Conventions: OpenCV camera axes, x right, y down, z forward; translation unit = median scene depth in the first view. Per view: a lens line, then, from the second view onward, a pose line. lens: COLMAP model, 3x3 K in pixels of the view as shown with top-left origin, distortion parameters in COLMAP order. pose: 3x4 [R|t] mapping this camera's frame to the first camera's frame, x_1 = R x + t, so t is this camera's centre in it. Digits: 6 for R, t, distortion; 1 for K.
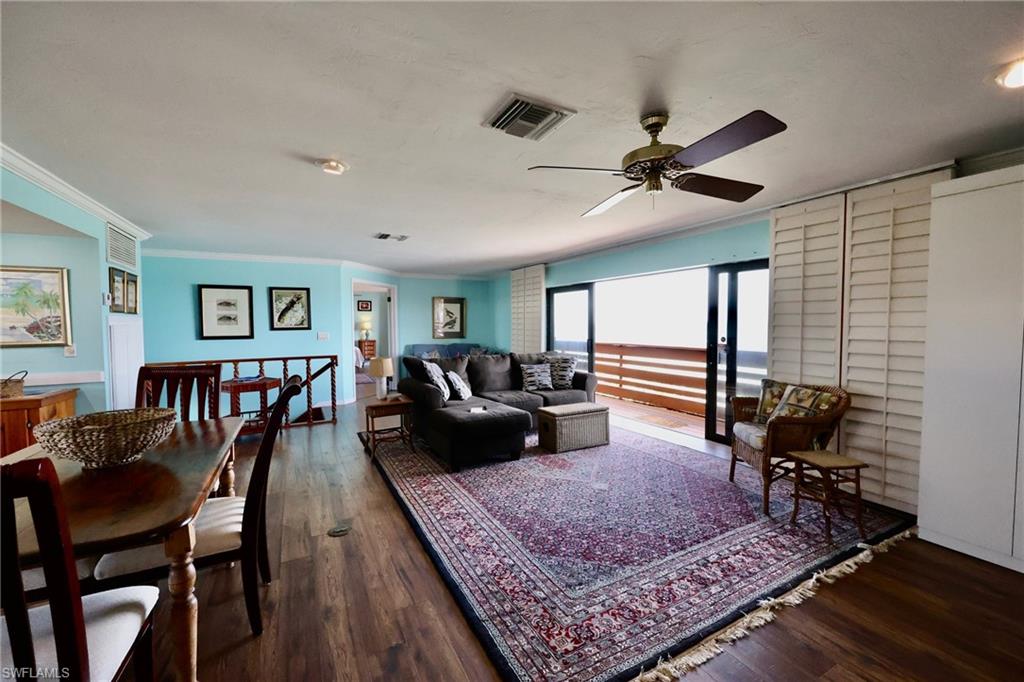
lens RADIAL K [[411.1, 0, 518.2], [0, 411.1, 337.9], [0, 0, 1]] dist [-0.000328, -0.000067]
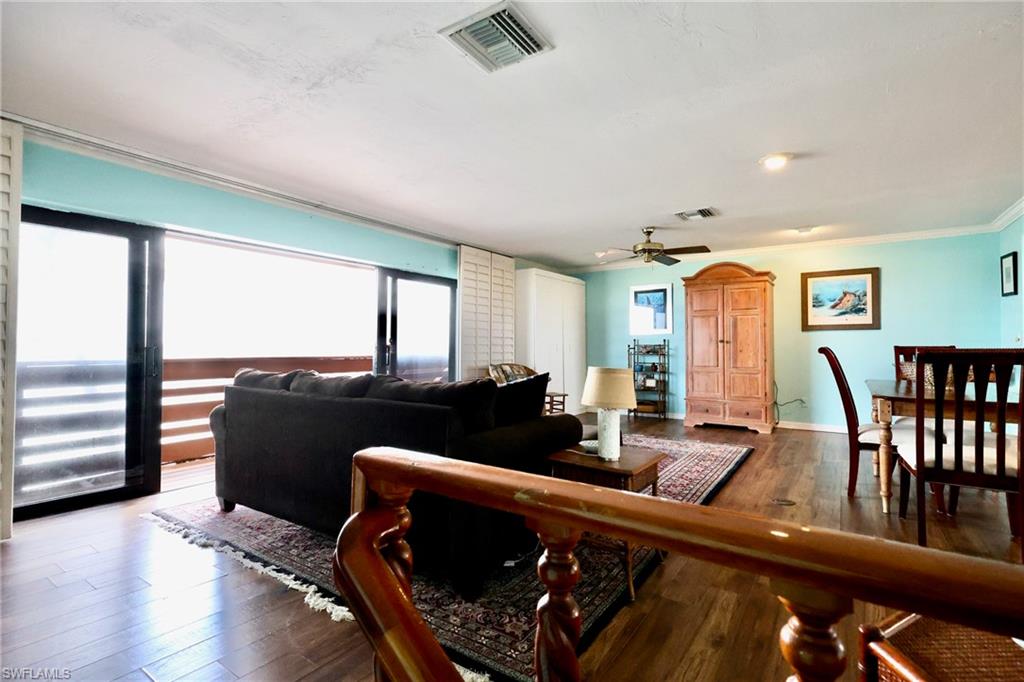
lens RADIAL K [[479.0, 0, 513.4], [0, 479.0, 336.4], [0, 0, 1]] dist [0.001766, -0.000119]
pose [[-0.448672, 0.022808, 0.893405, -0.870247], [0.033859, 0.999390, -0.008509, 0.017484], [-0.893055, 0.026432, -0.449171, 1.524314]]
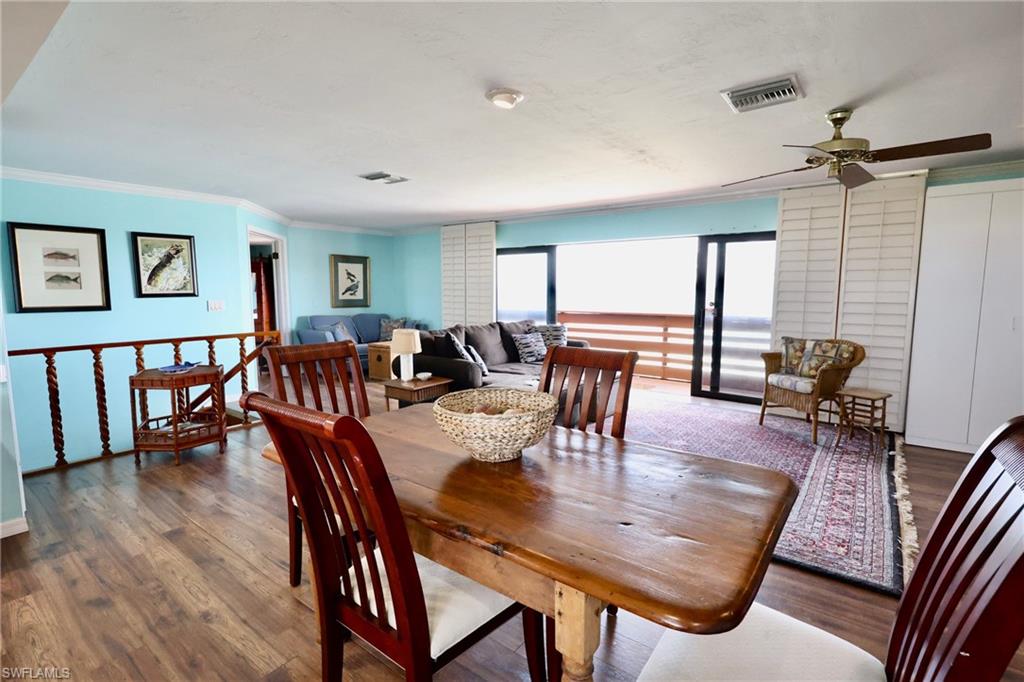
lens RADIAL K [[476.3, 0, 521.8], [0, 476.3, 337.0], [0, 0, 1]] dist [0.003353, -0.000300]
pose [[0.912078, -0.036624, 0.408377, -0.585567], [0.010860, 0.997811, 0.065229, 0.003256], [-0.409872, -0.055059, 0.910480, 0.054254]]
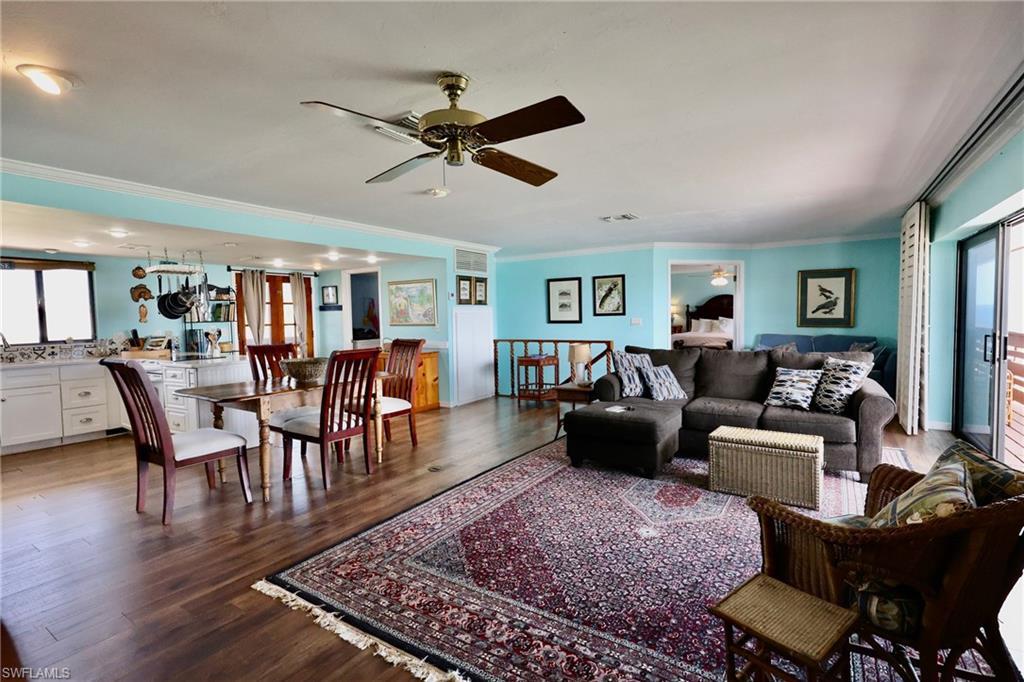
lens RADIAL K [[479.3, 0, 522.6], [0, 479.3, 339.3], [0, 0, 1]] dist [0.000151, -0.000131]
pose [[0.483606, 0.046248, -0.874063, 0.727046], [-0.015852, 0.998902, 0.044082, -0.015388], [0.875142, -0.007463, 0.483808, 0.346752]]
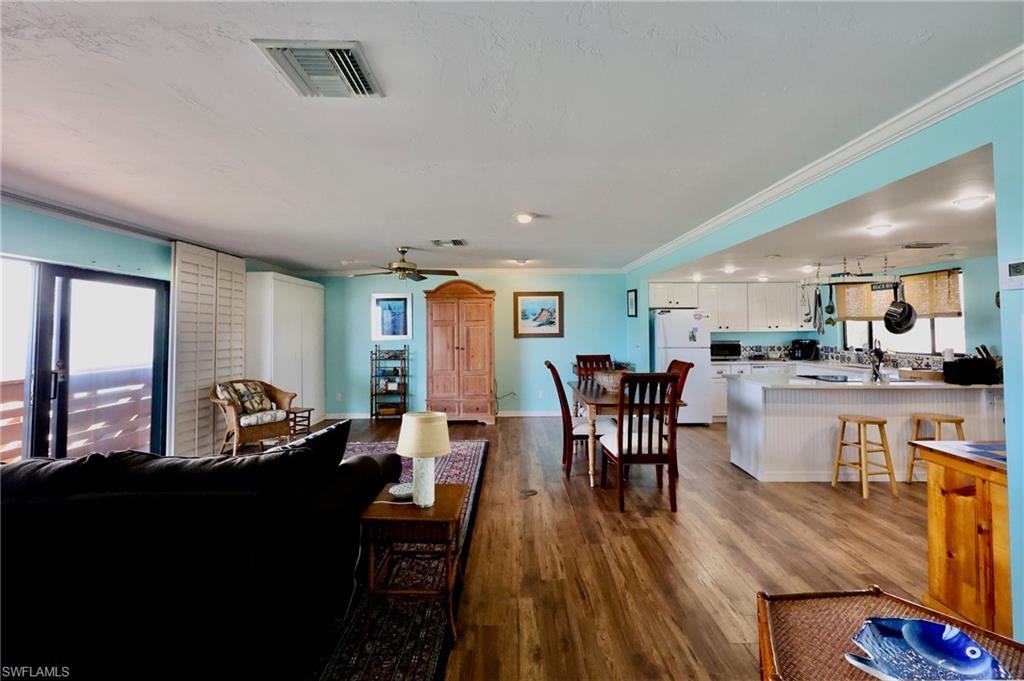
lens RADIAL K [[447.9, 0, 513.7], [0, 447.9, 315.8], [0, 0, 1]] dist [0.000464, -0.000336]
pose [[-0.880582, 0.029004, 0.473005, -0.762147], [0.030193, 0.999531, -0.005079, -0.065718], [-0.472931, 0.009809, -0.881045, 1.601259]]
